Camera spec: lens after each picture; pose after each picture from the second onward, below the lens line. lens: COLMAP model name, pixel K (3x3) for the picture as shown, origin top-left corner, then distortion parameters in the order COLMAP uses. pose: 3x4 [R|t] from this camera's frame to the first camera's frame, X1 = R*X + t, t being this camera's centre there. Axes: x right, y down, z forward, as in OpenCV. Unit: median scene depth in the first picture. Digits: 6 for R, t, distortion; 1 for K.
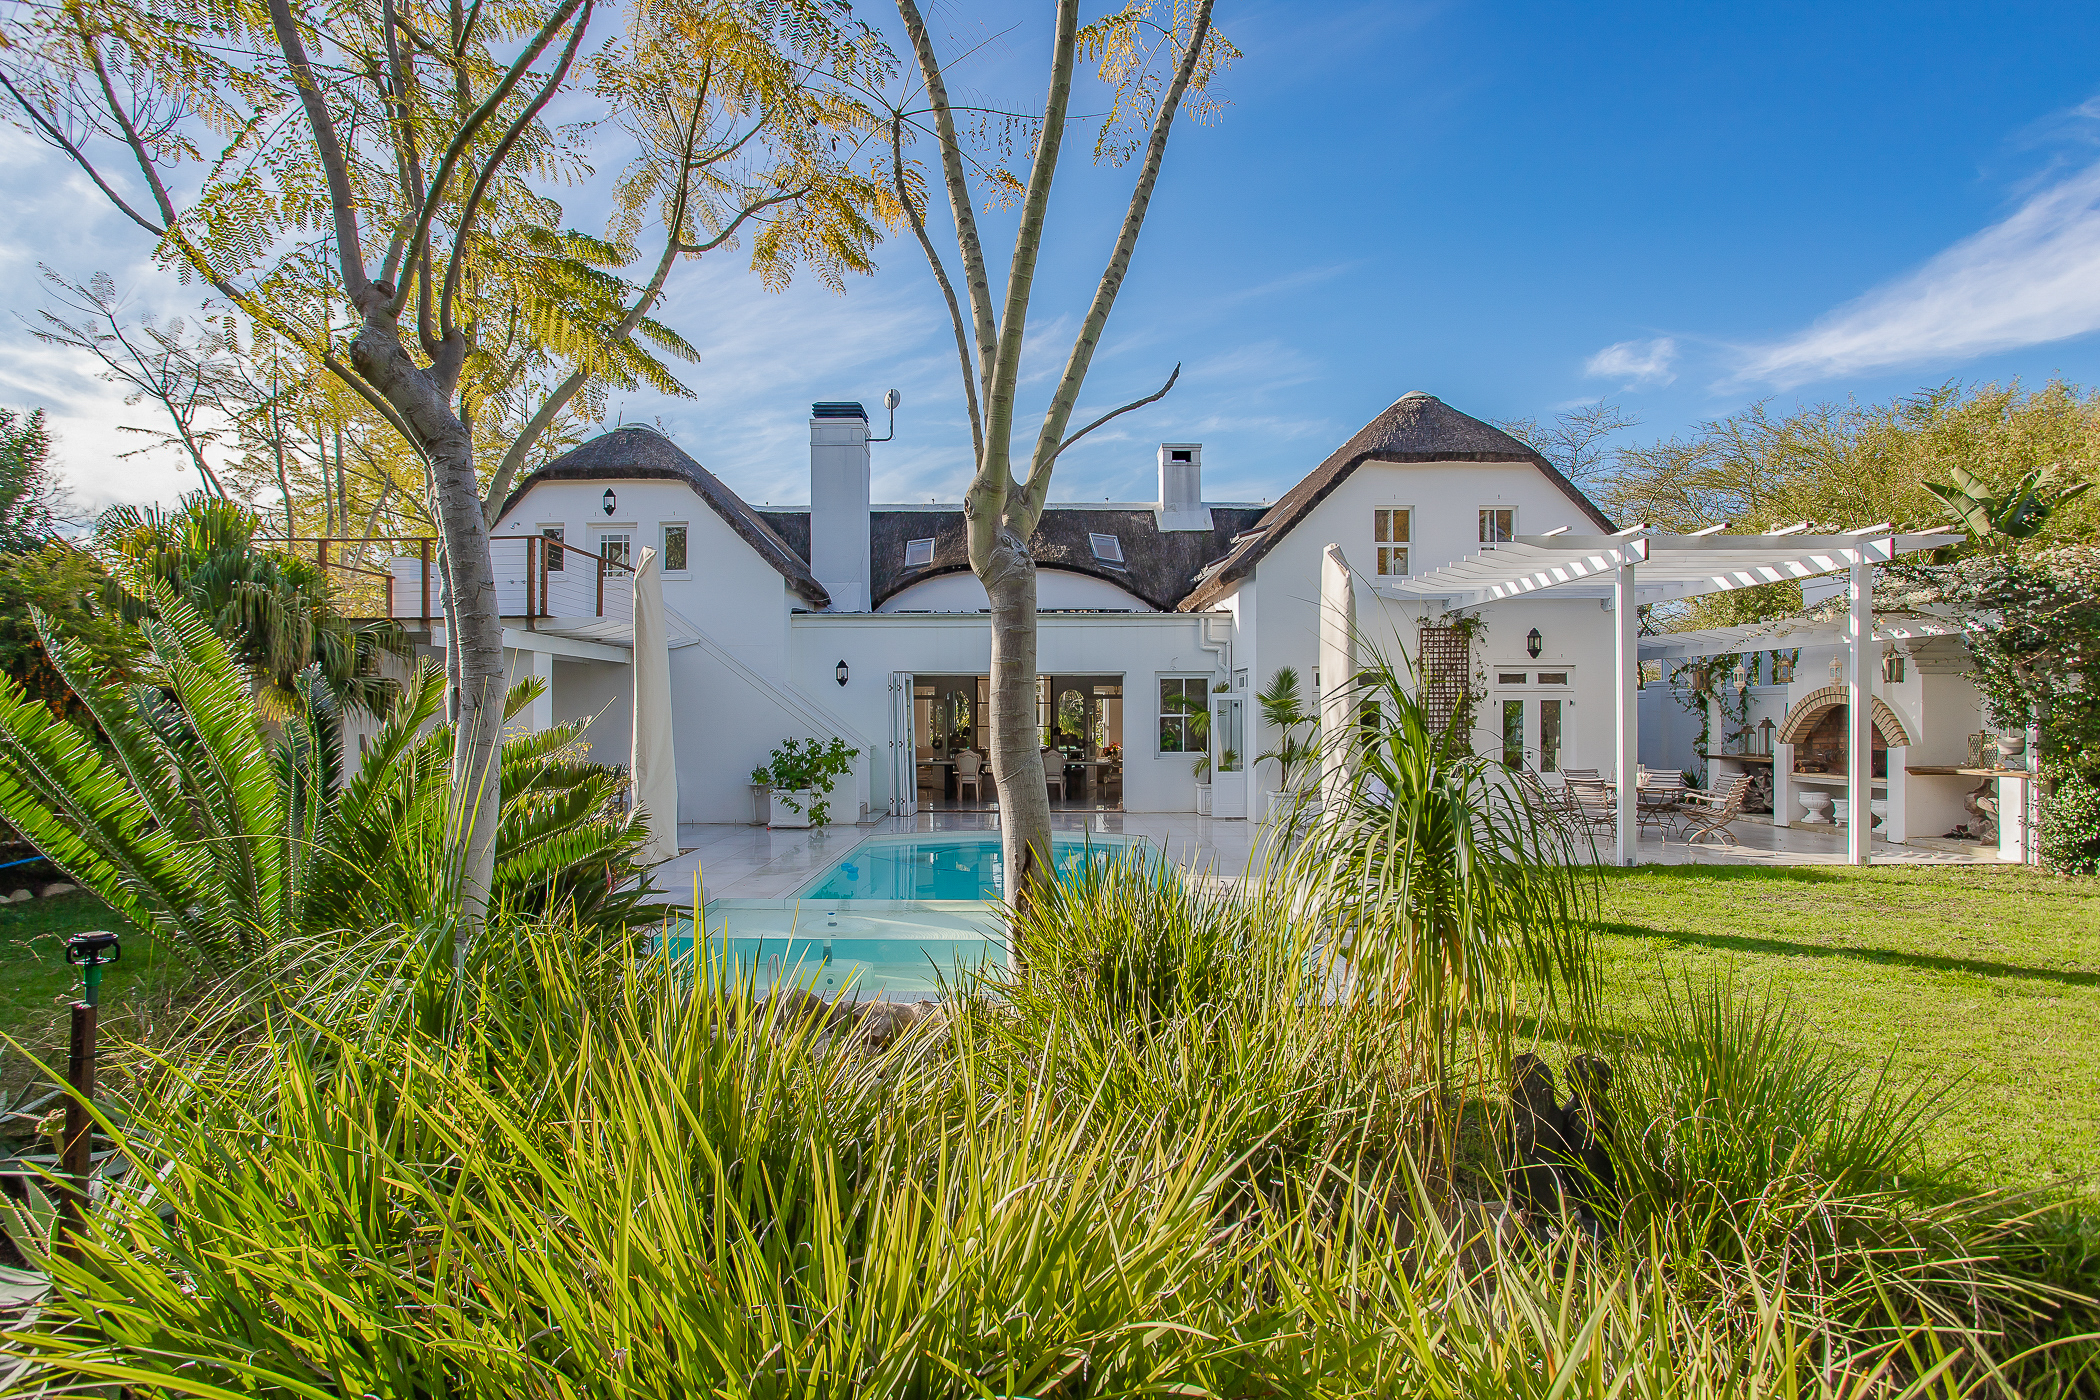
lens RADIAL K [[1068.4, 0, 1005.3], [0, 1068.4, 716.2], [0, 0, 1]] dist [-0.030877, 0.013368]
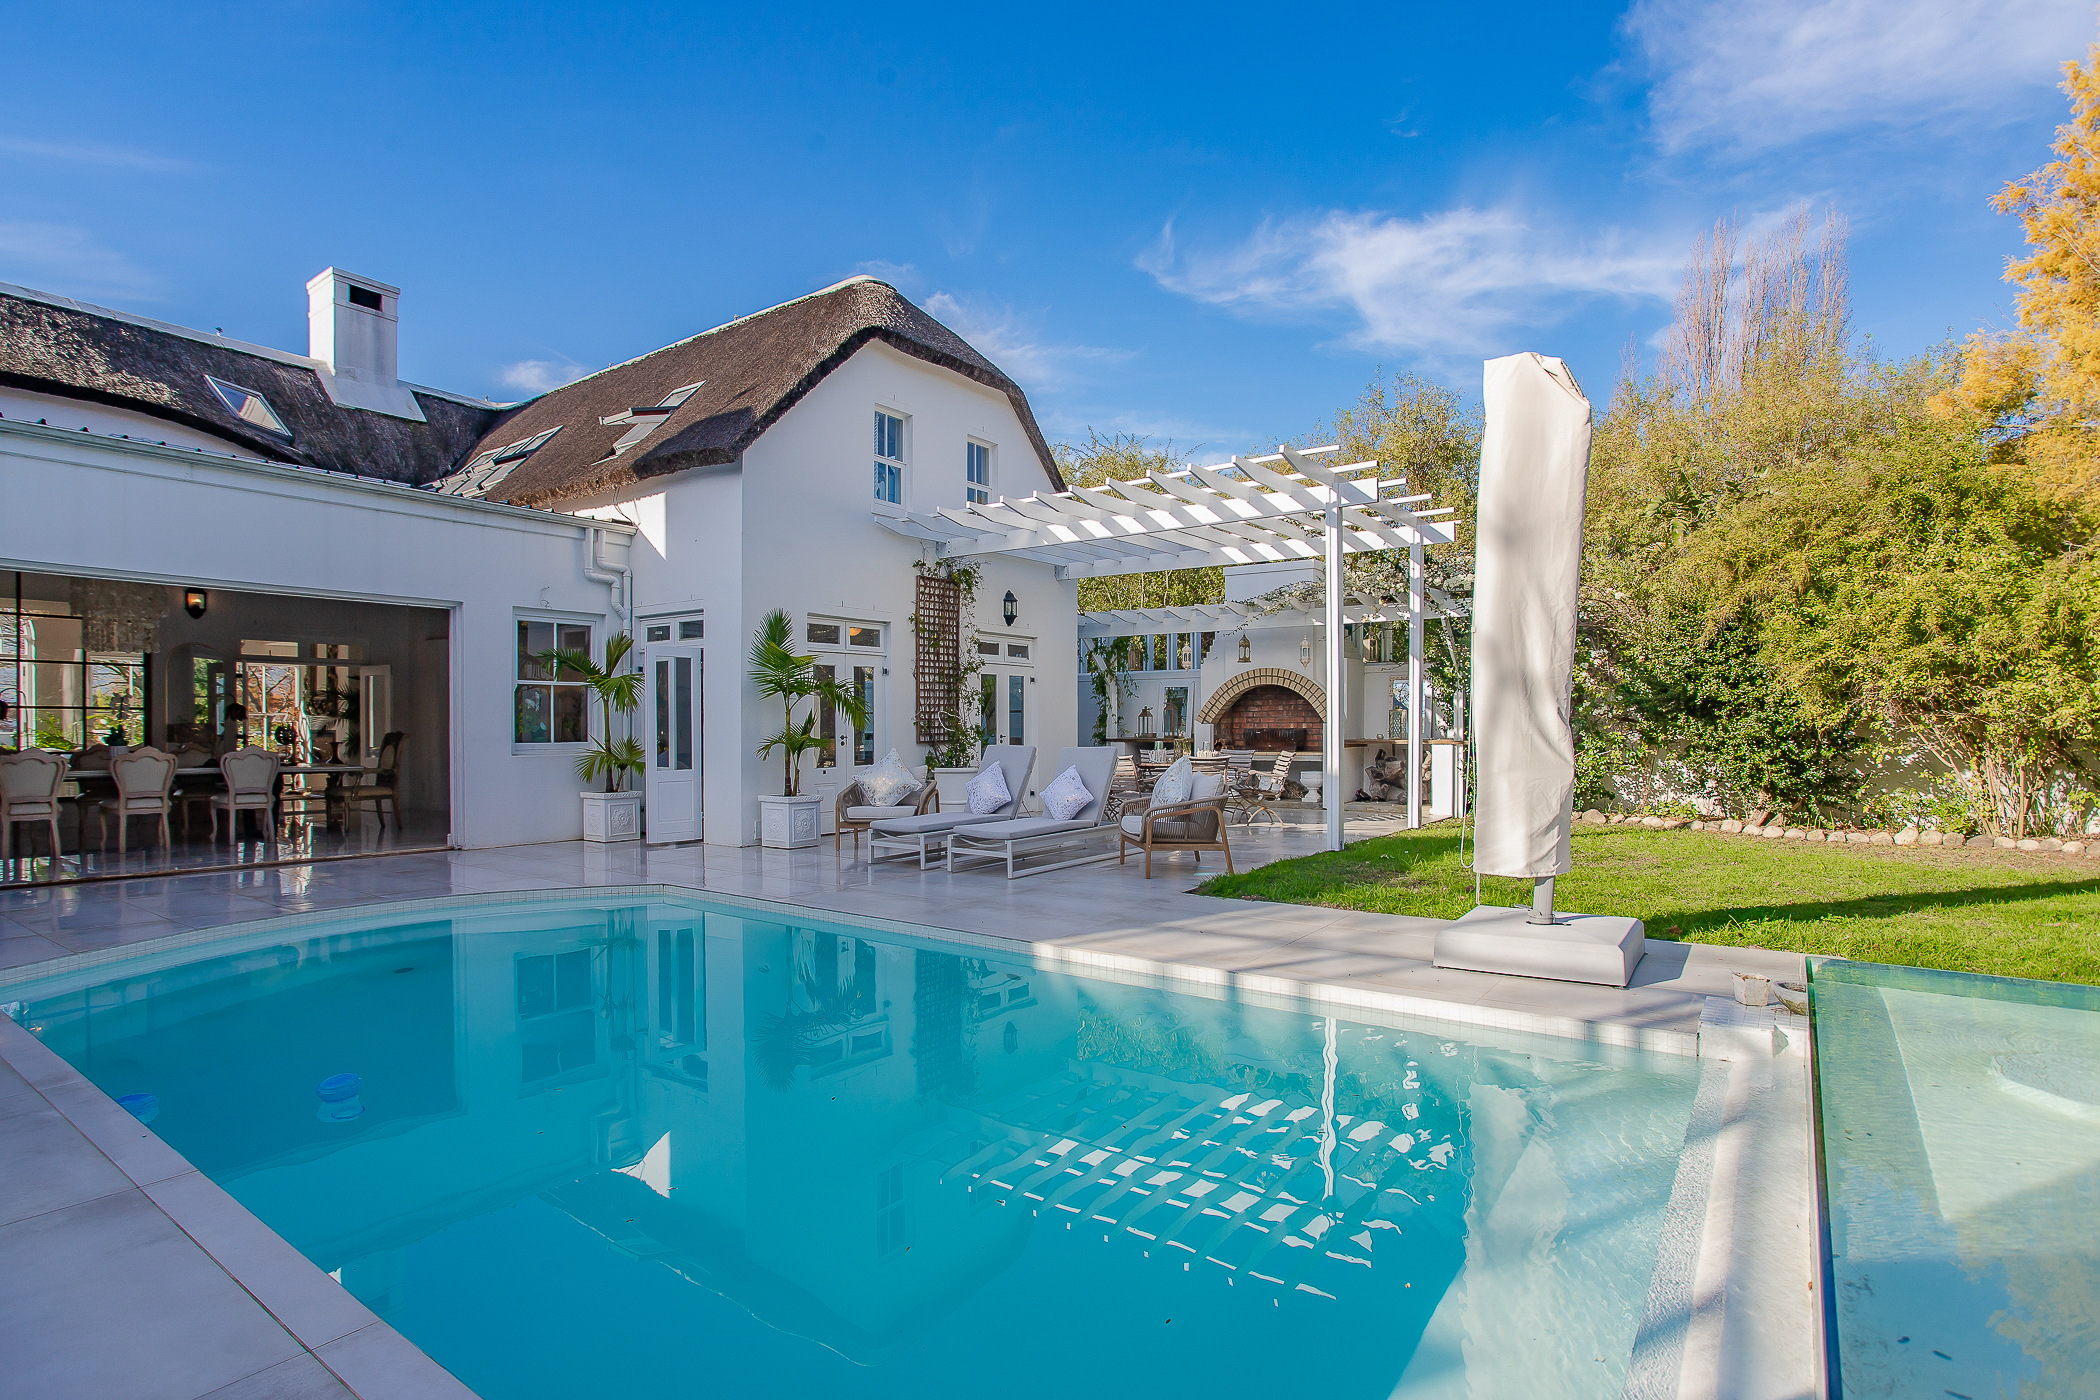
lens RADIAL K [[1068.4, 0, 1032.2], [0, 1068.4, 731.9], [0, 0, 1]] dist [-0.030877, 0.013368]
pose [[0.583561, -0.000809, 0.812069, -0.171530], [-0.000164, 0.999999, 0.001114, 0.026790], [-0.812069, -0.000783, 0.583561, 0.435520]]
